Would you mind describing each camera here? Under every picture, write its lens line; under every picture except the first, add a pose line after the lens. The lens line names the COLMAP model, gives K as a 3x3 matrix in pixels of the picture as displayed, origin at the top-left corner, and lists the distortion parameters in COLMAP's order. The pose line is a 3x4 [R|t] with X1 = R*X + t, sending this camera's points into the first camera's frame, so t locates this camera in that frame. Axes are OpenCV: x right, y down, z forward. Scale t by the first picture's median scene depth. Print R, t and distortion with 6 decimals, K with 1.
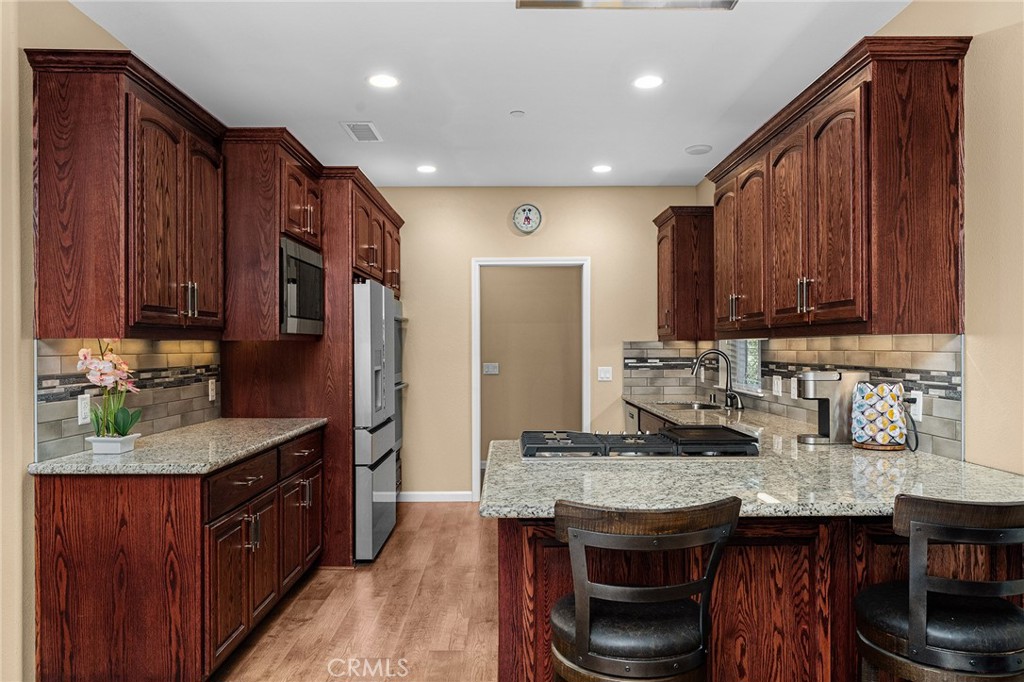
lens RADIAL K [[704.4, 0, 506.1], [0, 704.4, 345.8], [0, 0, 1]] dist [0.000170, -0.002770]
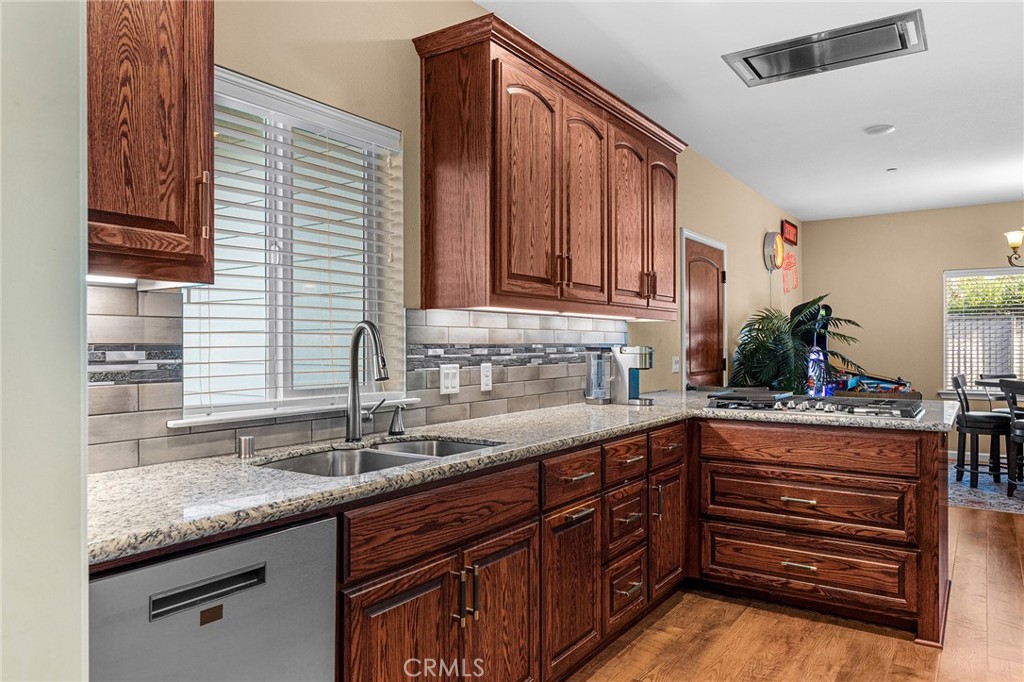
lens RADIAL K [[704.4, 0, 509.0], [0, 704.4, 342.3], [0, 0, 1]] dist [0.000170, -0.002770]
pose [[-0.829032, 0.007567, 0.559150, -0.052553], [0.003924, 0.999963, -0.007715, 0.031851], [-0.559187, -0.004202, -0.829031, 1.837545]]
